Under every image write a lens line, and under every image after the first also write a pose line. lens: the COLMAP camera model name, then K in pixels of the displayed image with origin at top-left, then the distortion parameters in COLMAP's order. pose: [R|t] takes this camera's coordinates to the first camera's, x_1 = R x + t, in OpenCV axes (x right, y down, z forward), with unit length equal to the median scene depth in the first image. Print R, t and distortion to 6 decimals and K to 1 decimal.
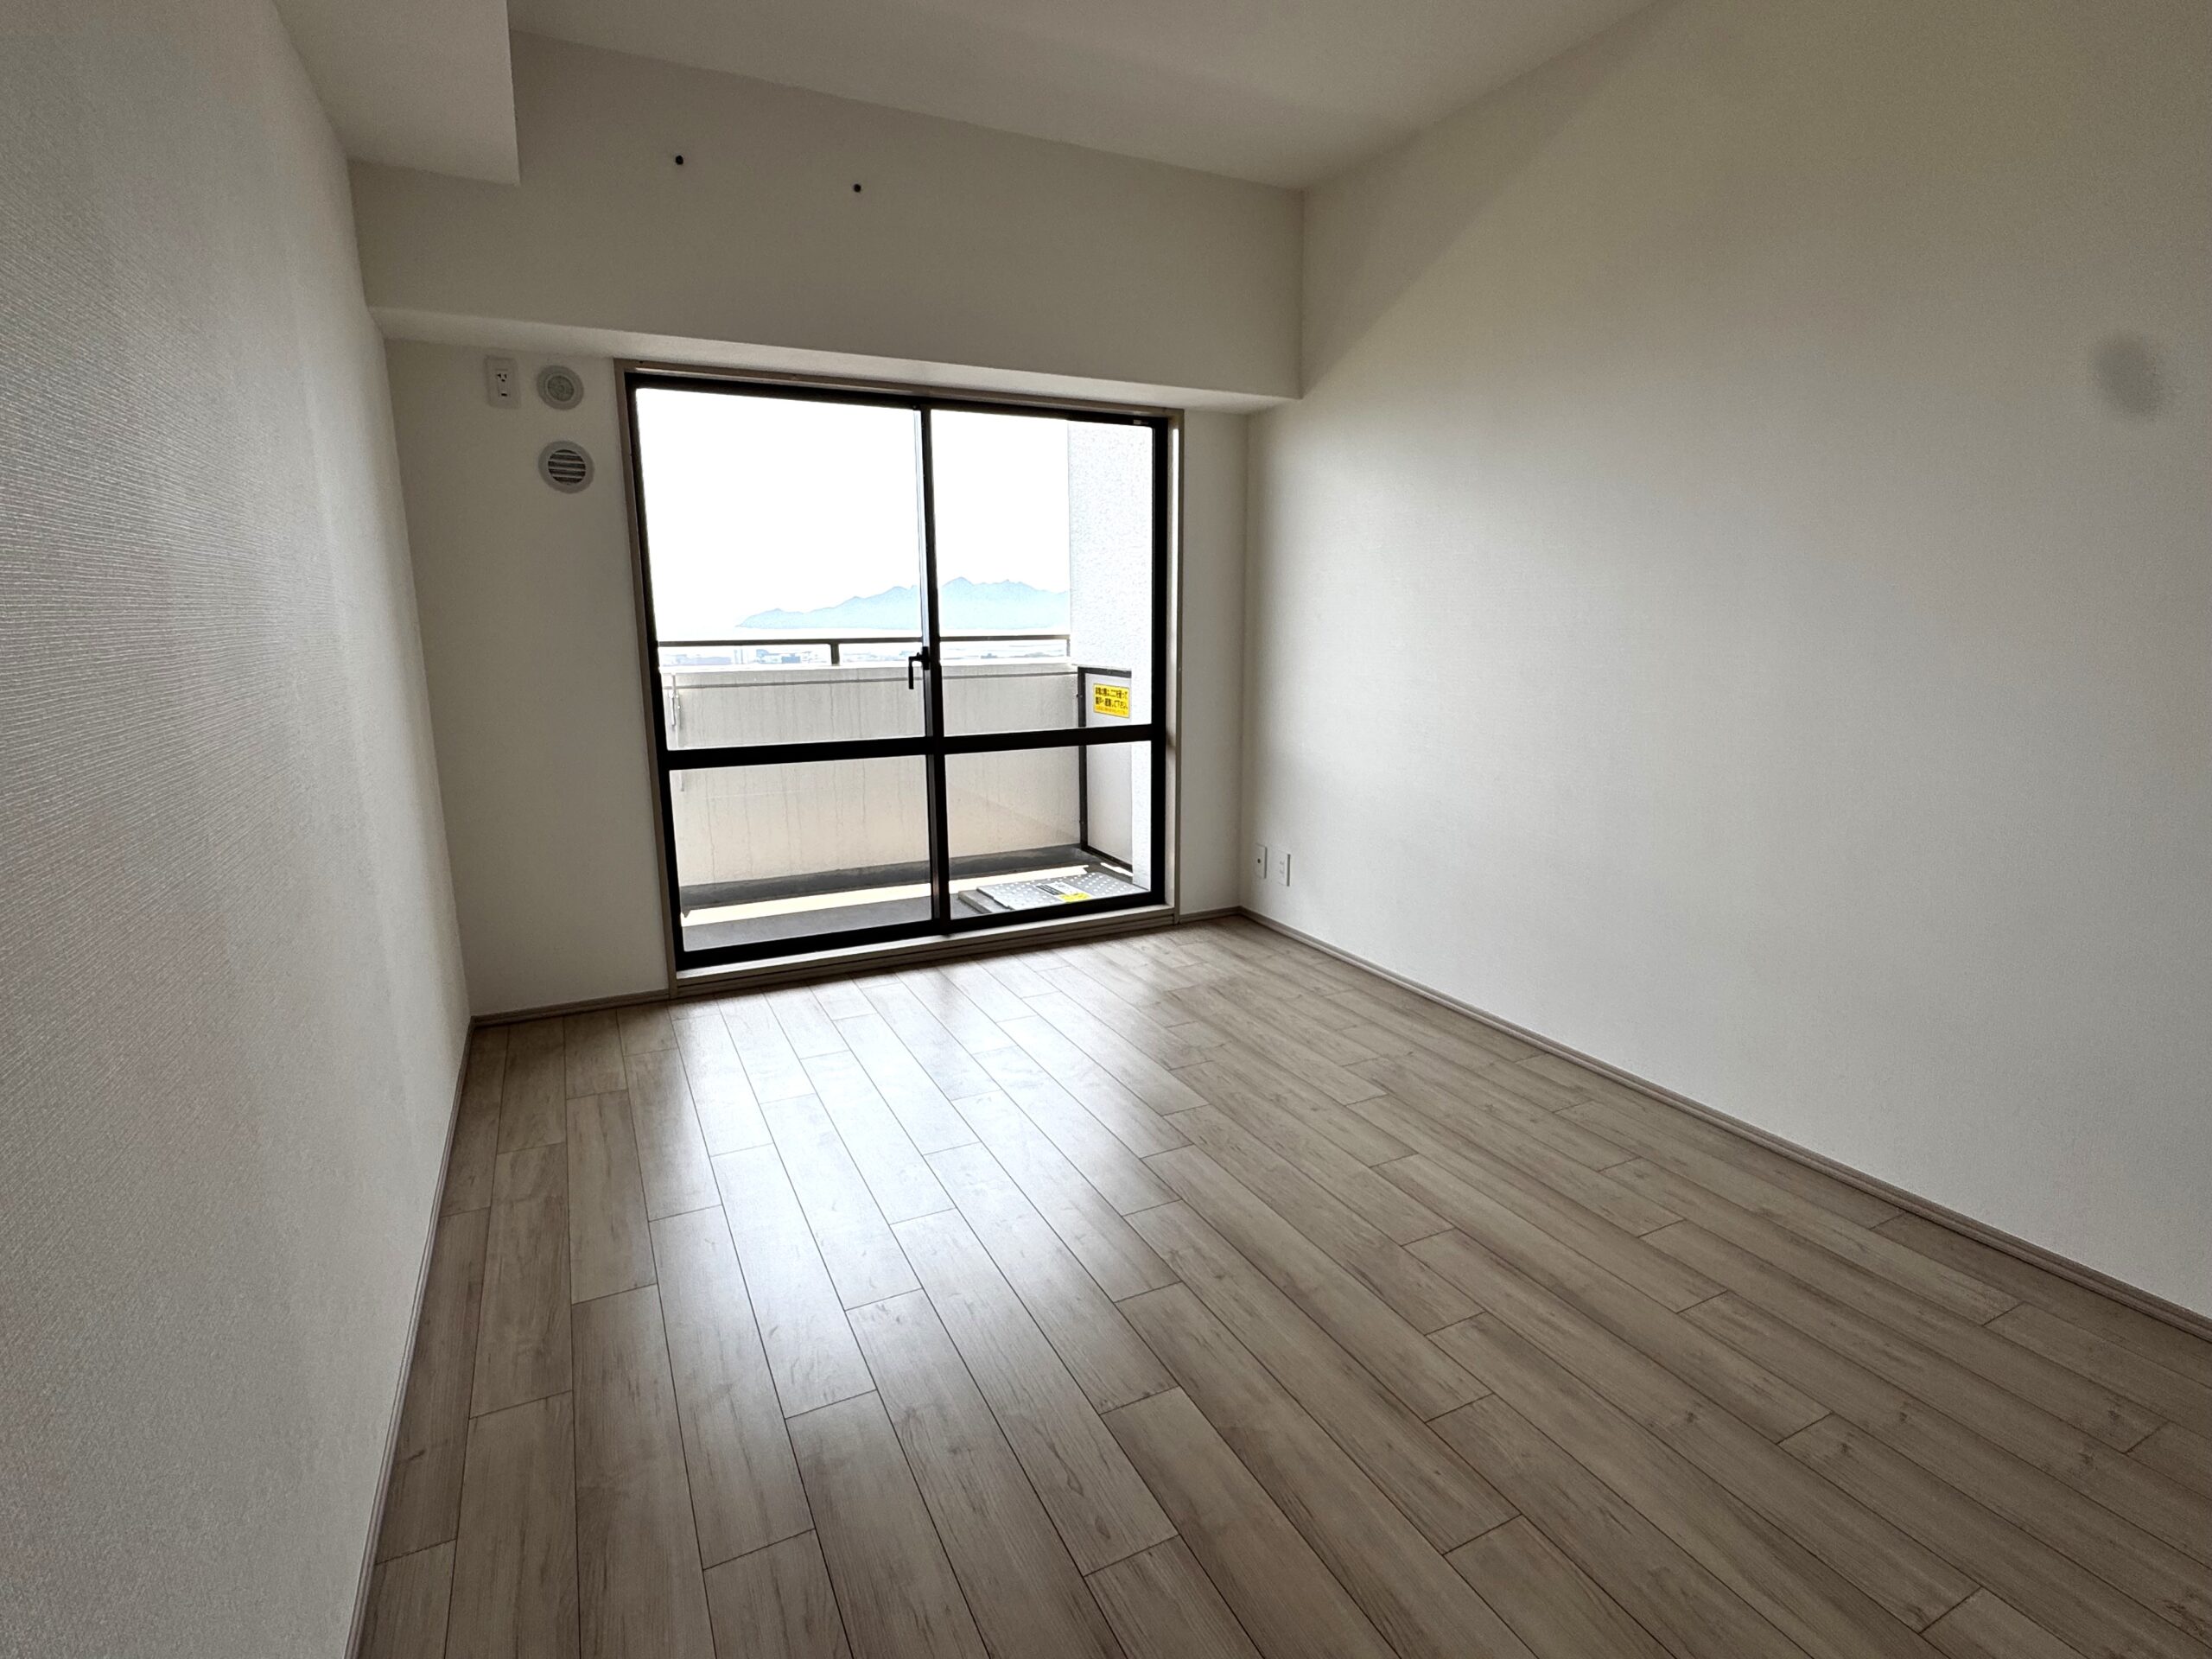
lens RADIAL K [[1078.8, 0, 1106.4], [0, 1078.8, 828.4], [0, 0, 1]] dist [-0.003658, -0.000344]
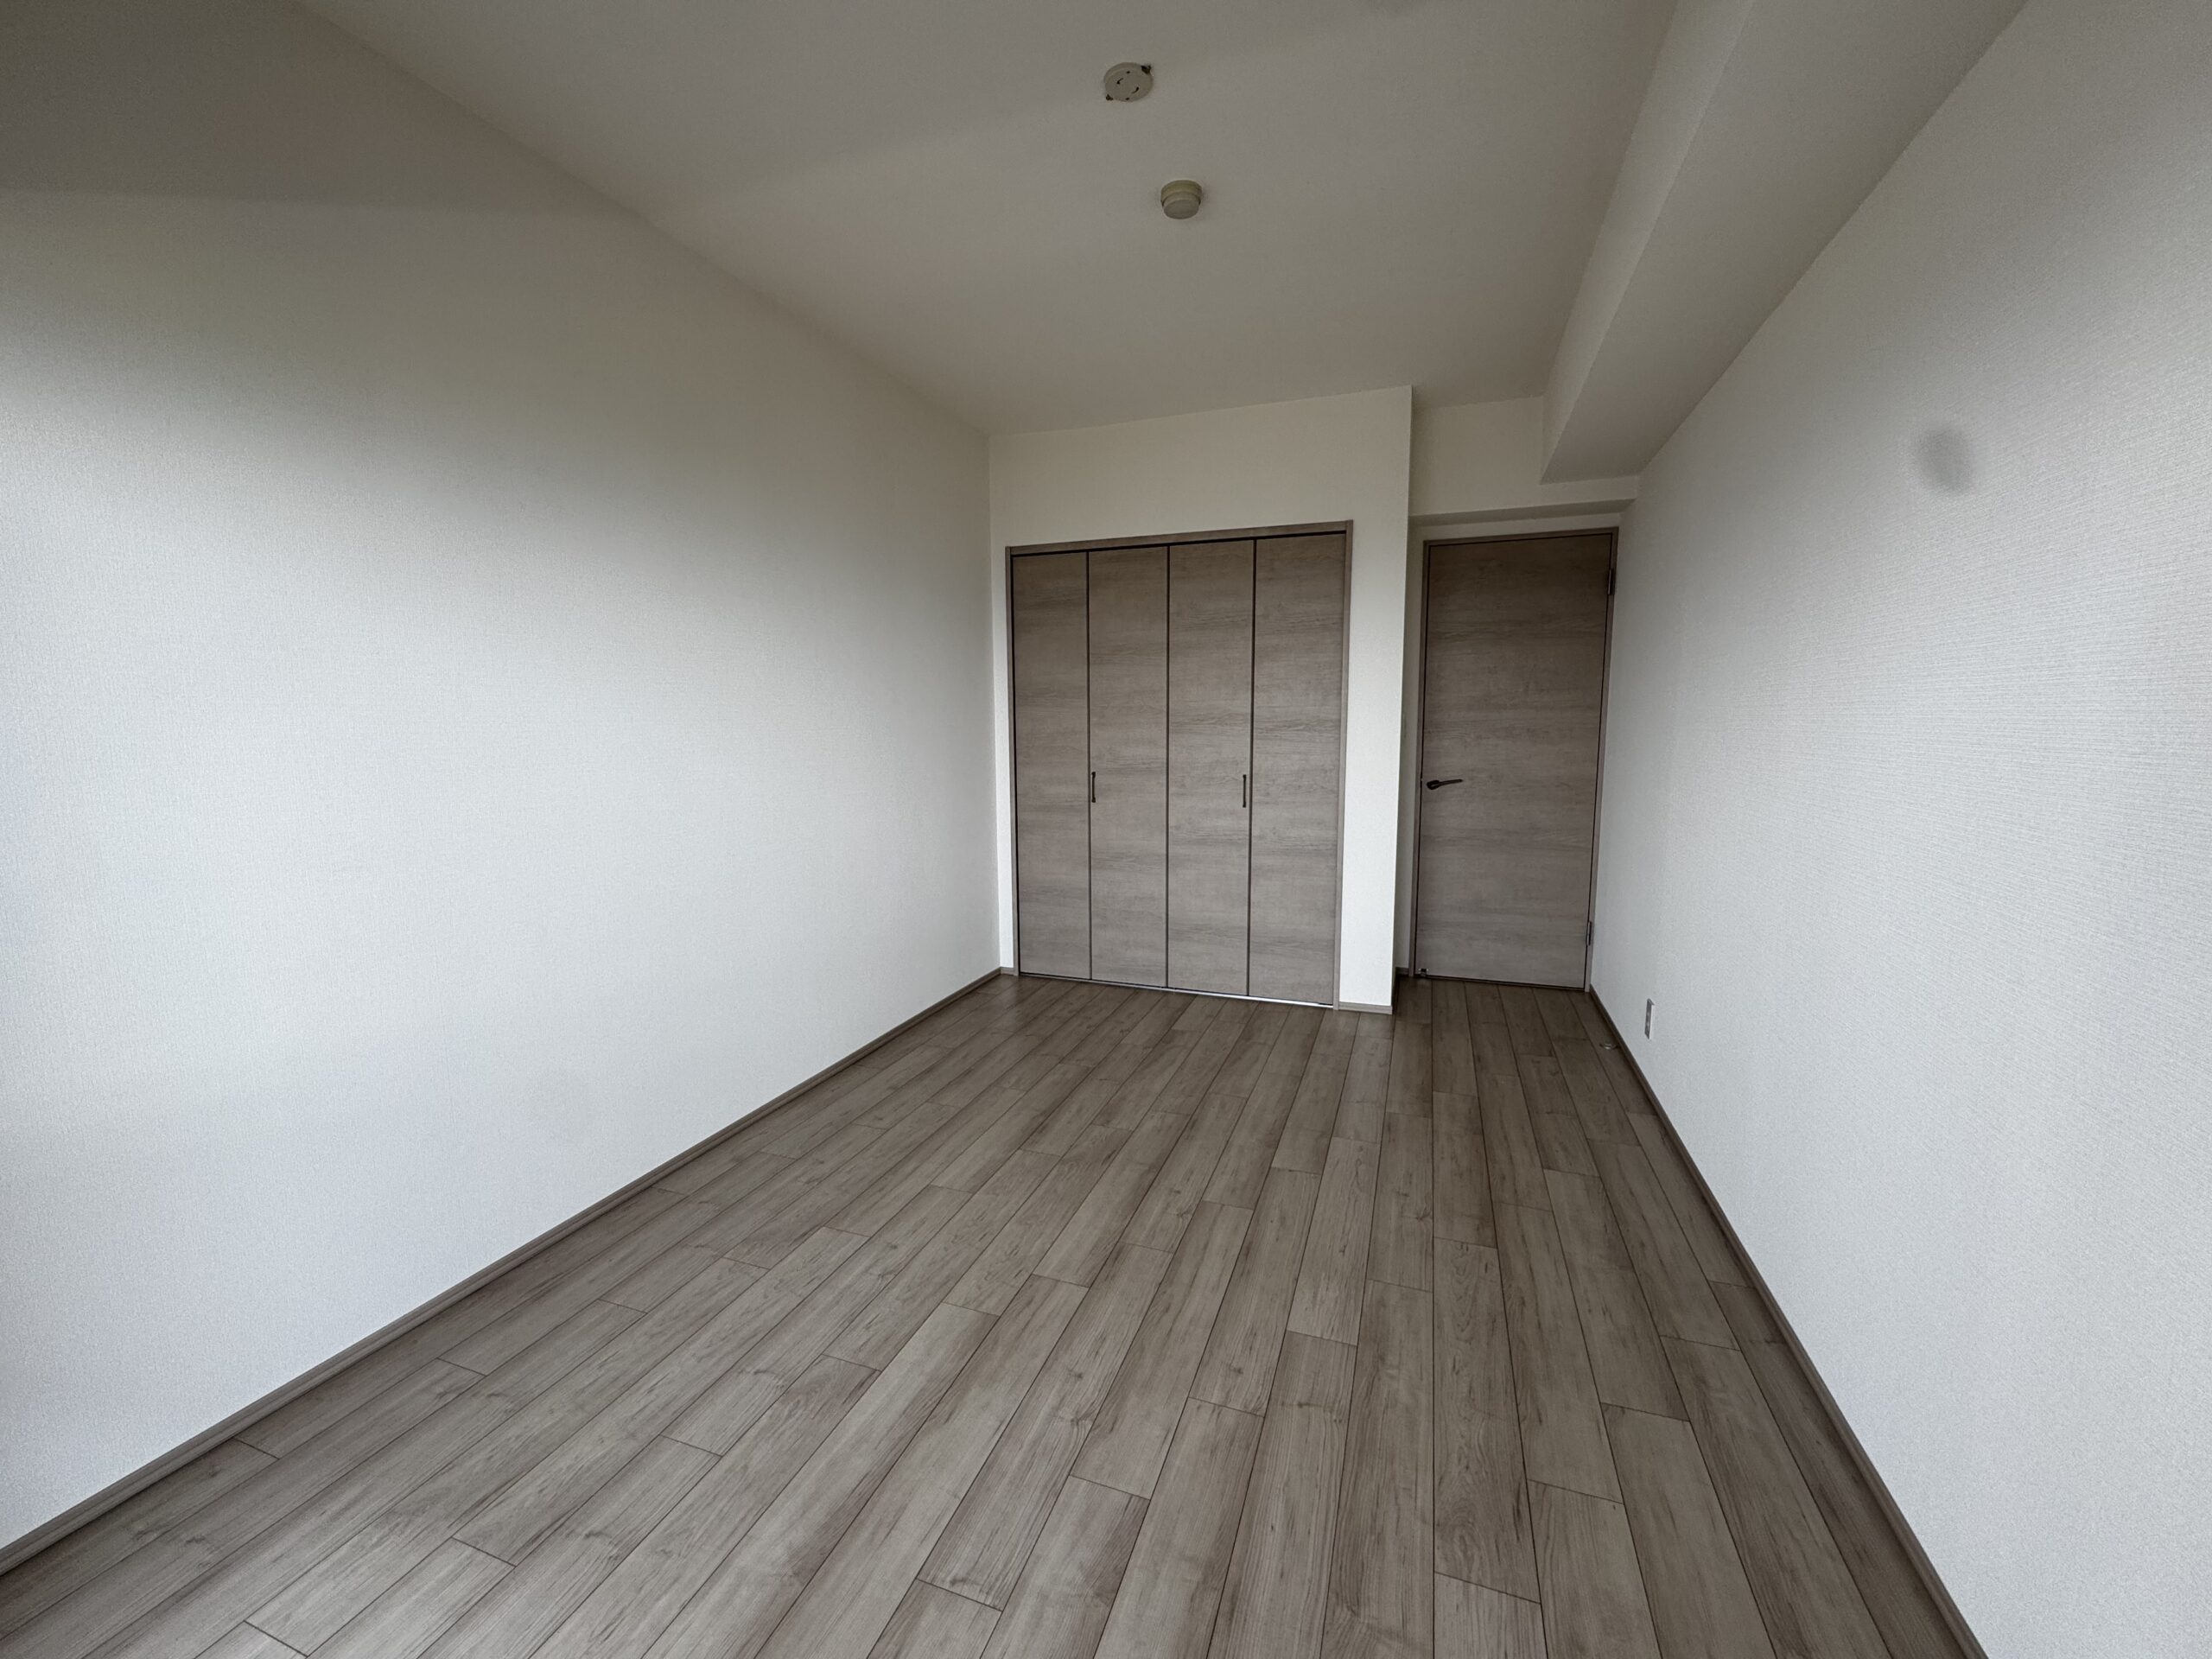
lens RADIAL K [[909.6, 0, 1104.9], [0, 909.6, 828.8], [0, 0, 1]] dist [-0.001049, -0.000225]
pose [[-0.687498, -0.080126, 0.721752, -0.555732], [0.156998, 0.953989, 0.255455, -0.310973], [-0.709012, 0.288938, -0.643286, 1.426585]]
